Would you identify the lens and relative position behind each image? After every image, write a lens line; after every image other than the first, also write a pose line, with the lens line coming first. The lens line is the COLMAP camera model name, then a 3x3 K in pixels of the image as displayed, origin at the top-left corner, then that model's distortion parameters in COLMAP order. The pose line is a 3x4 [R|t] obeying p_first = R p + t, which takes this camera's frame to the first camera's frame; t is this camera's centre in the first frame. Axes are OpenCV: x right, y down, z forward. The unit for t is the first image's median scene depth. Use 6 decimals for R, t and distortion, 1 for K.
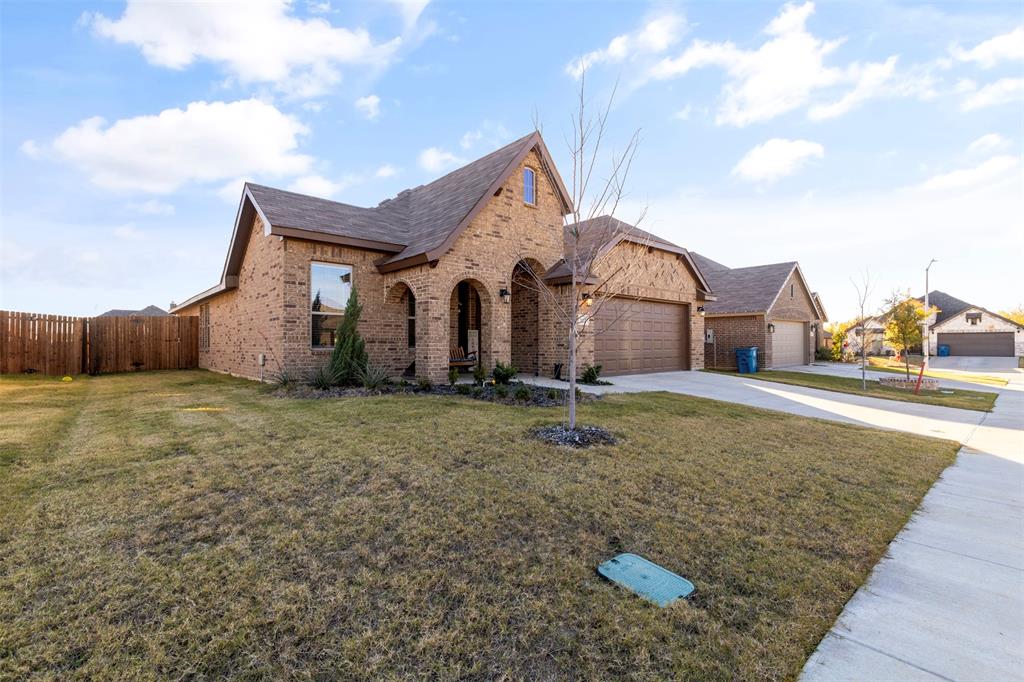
lens RADIAL K [[460.1, 0, 513.5], [0, 460.1, 343.1], [0, 0, 1]] dist [0.001597, -0.000003]
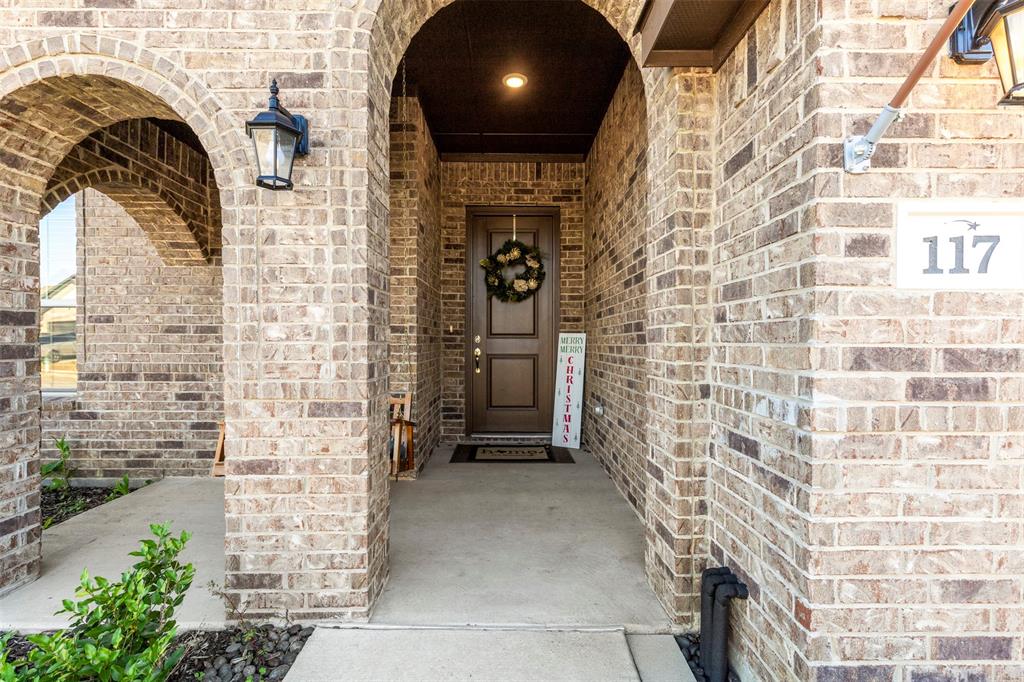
lens RADIAL K [[460.1, 0, 513.5], [0, 460.1, 343.1], [0, 0, 1]] dist [0.001597, -0.000003]
pose [[0.750542, 0.003796, -0.660812, 0.152078], [0.000548, 0.999980, 0.006367, -0.029483], [0.660823, -0.005141, 0.750524, 0.892108]]
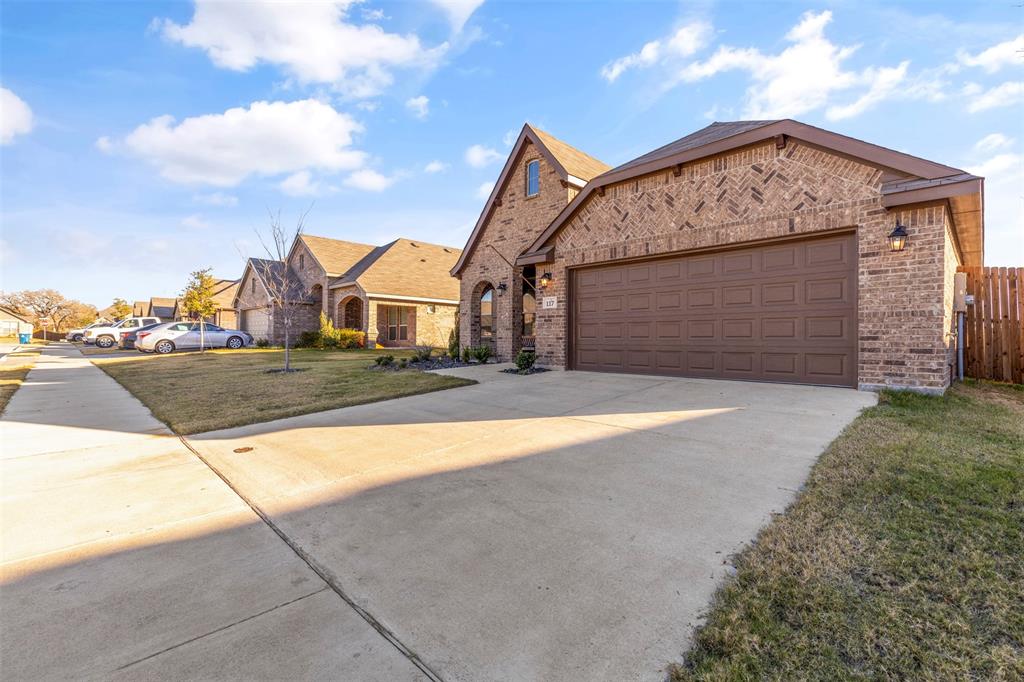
lens RADIAL K [[460.1, 0, 513.5], [0, 460.1, 343.1], [0, 0, 1]] dist [0.001597, -0.000003]
pose [[0.045142, 0.002894, -0.998976, 1.097327], [-0.007306, 0.999970, 0.002566, 0.027718], [0.998954, 0.007183, 0.045162, 0.940464]]
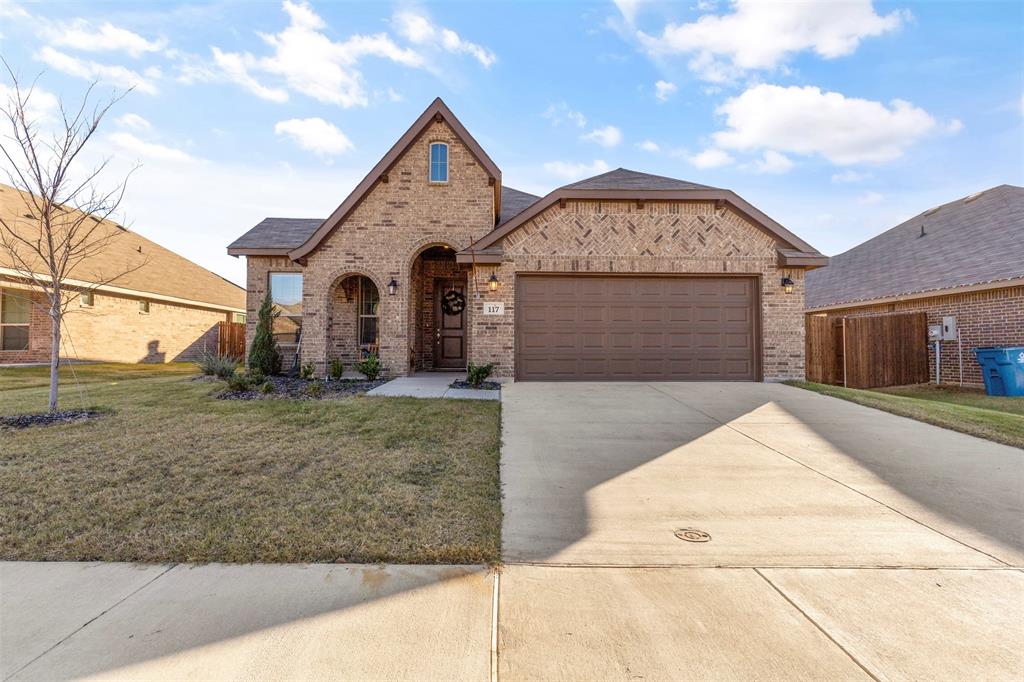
lens RADIAL K [[460.1, 0, 513.5], [0, 460.1, 343.1], [0, 0, 1]] dist [0.001597, -0.000003]
pose [[0.767117, -0.011853, -0.641398, 0.735744], [-0.000427, 0.999820, -0.018988, 0.027228], [0.641507, 0.014840, 0.766973, 0.426222]]
